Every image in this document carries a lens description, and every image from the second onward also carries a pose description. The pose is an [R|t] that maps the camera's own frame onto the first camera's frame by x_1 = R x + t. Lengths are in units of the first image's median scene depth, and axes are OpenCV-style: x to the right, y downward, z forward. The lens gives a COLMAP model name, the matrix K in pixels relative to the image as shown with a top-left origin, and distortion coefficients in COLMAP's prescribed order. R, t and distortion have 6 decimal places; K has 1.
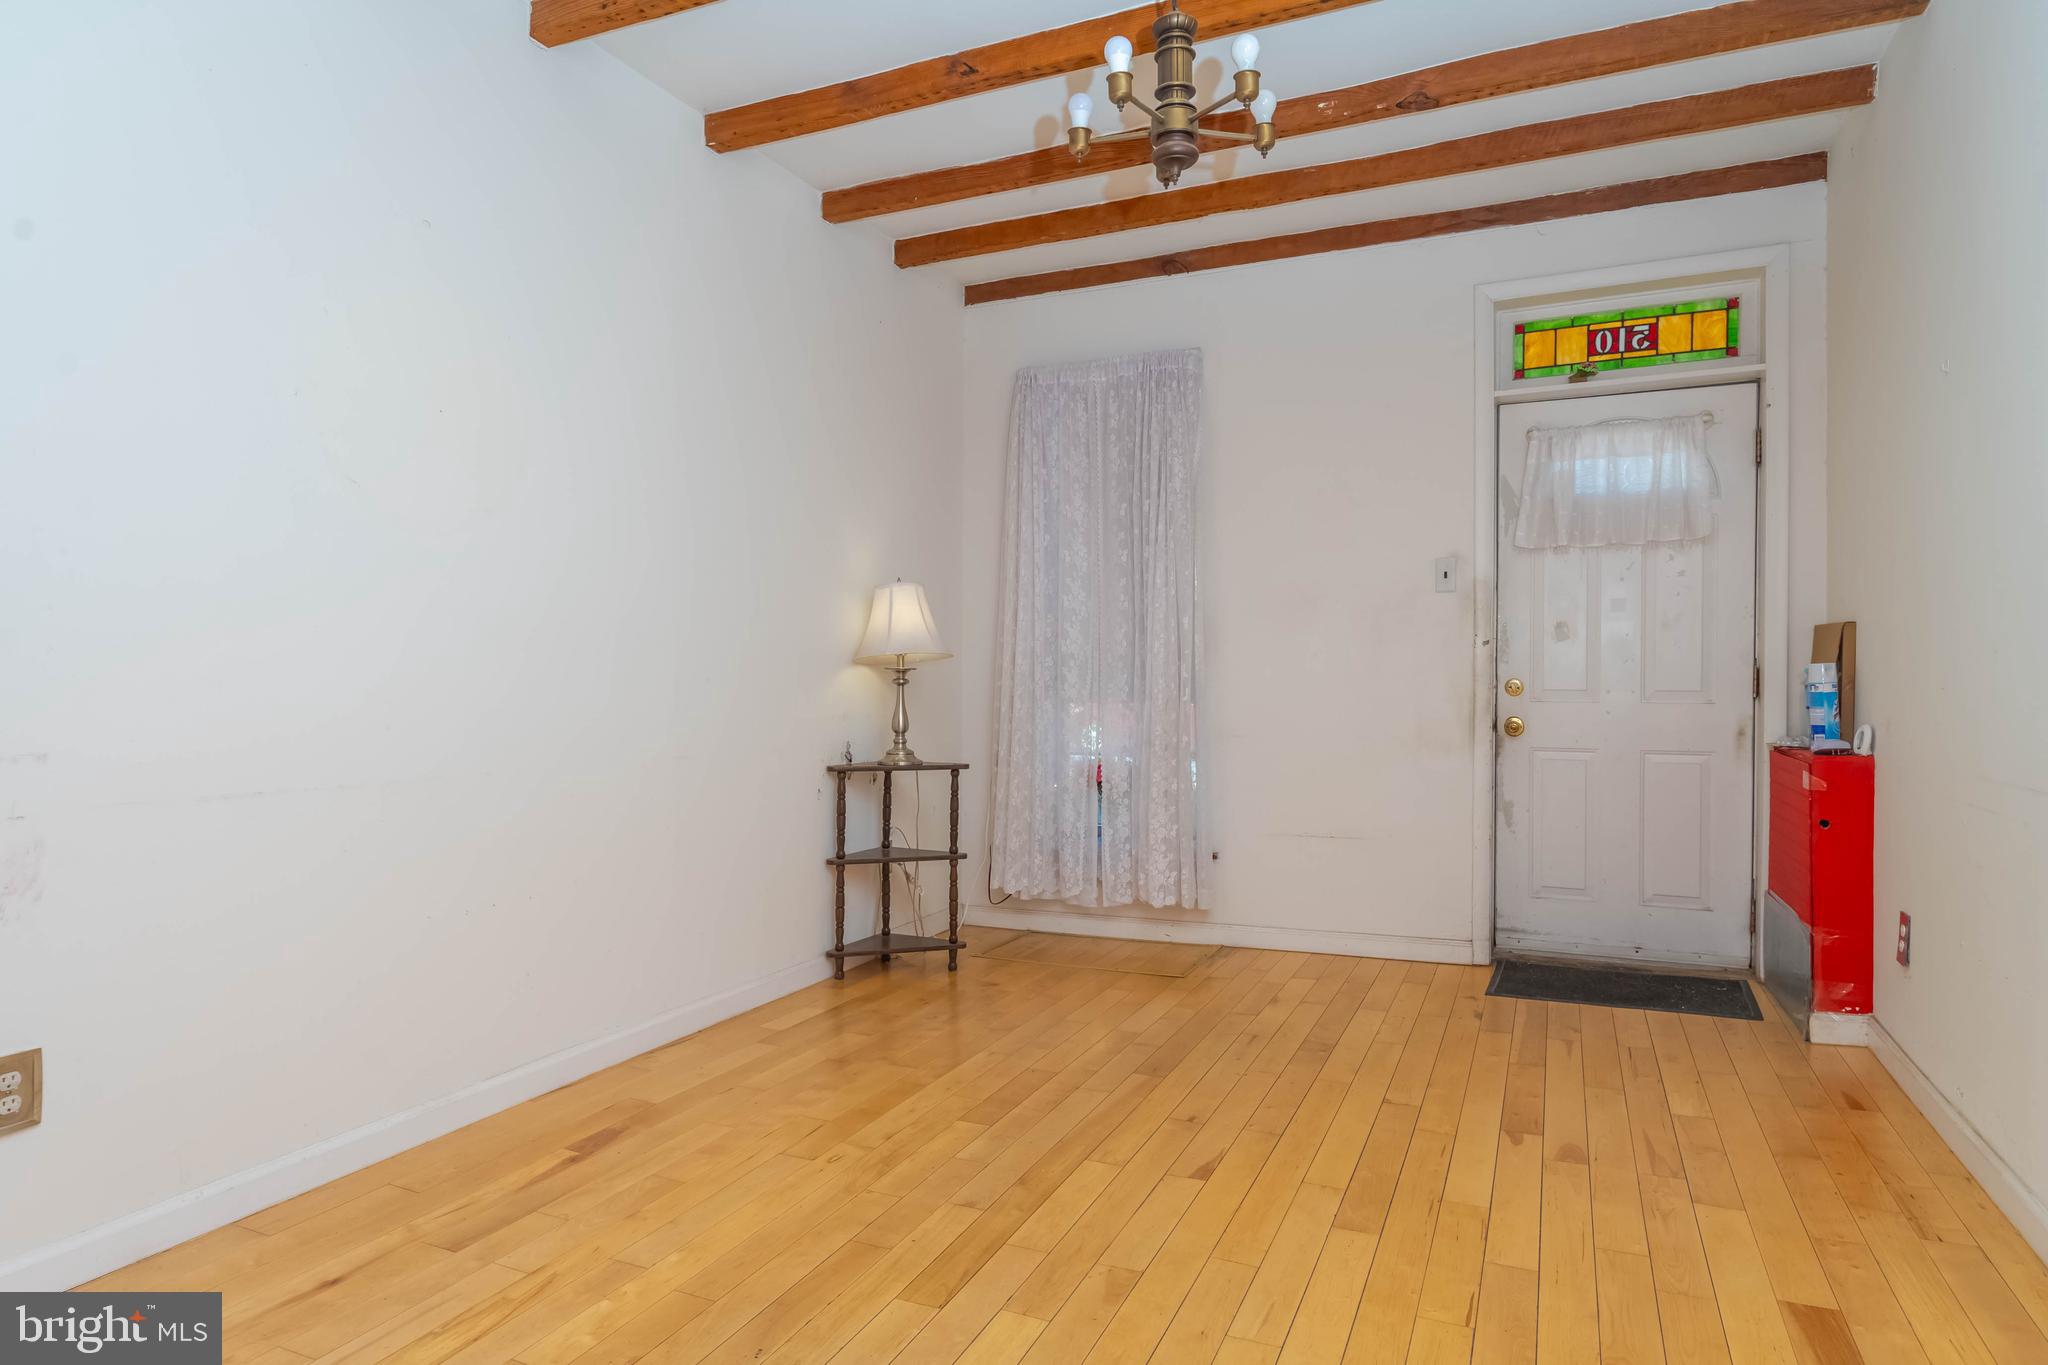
lens RADIAL K [[1194.1, 0, 1027.0], [0, 1194.1, 681.3], [0, 0, 1]] dist [0.003780, 0.000609]
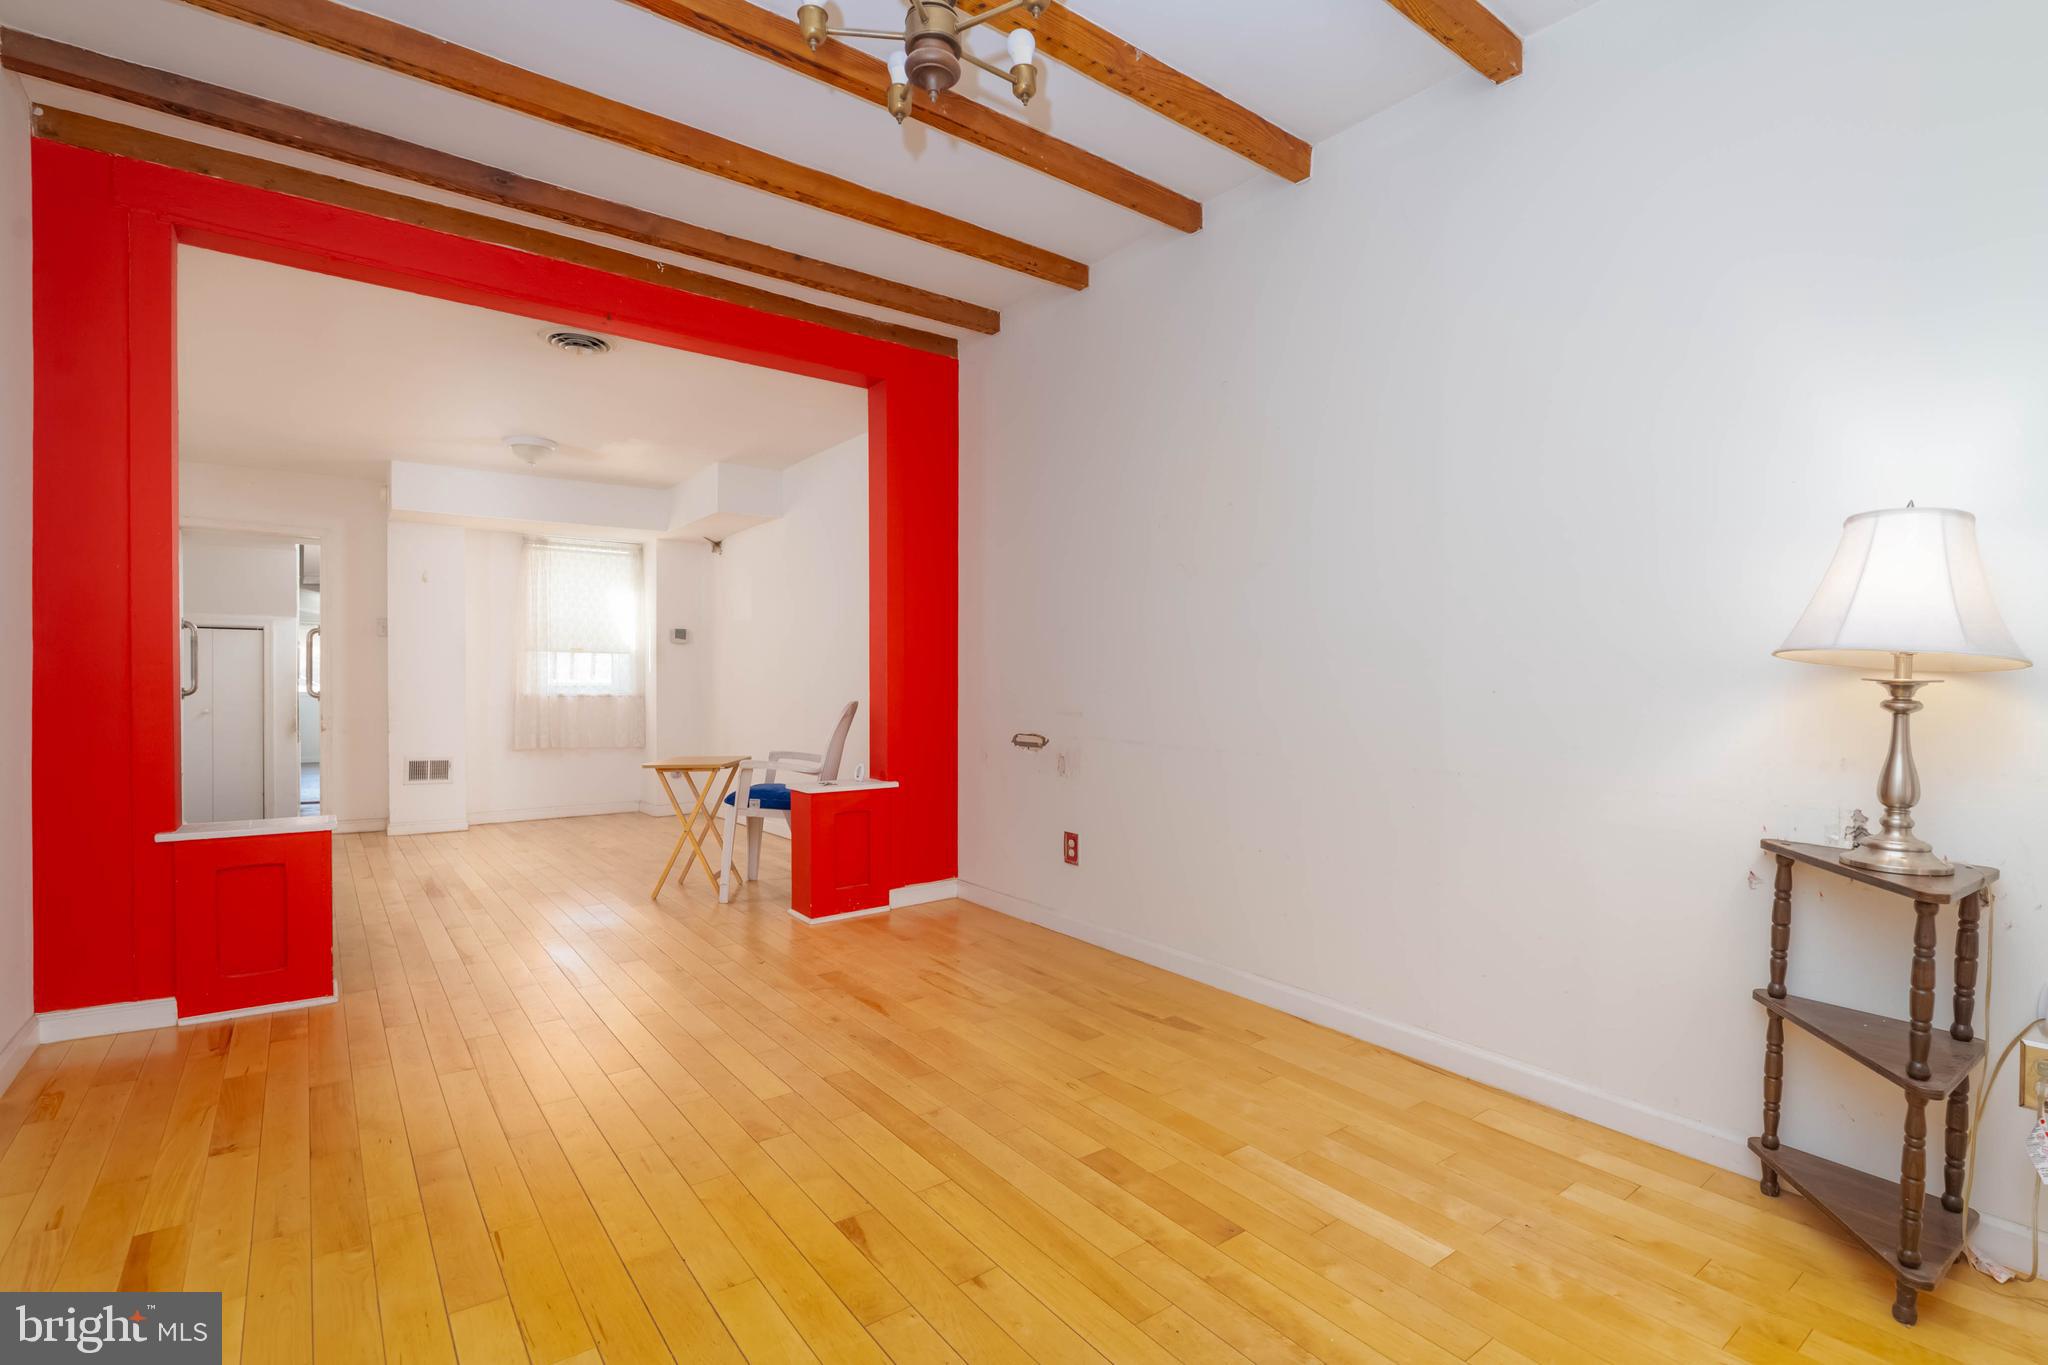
lens RADIAL K [[952.2, 0, 1029.0], [0, 952.2, 682.3], [0, 0, 1]] dist [-0.003133, -0.000368]
pose [[-0.481530, 0.006882, -0.876402, 0.443070], [-0.012257, 0.999818, 0.014586, -0.011652], [0.876344, 0.017766, -0.481359, 0.904343]]
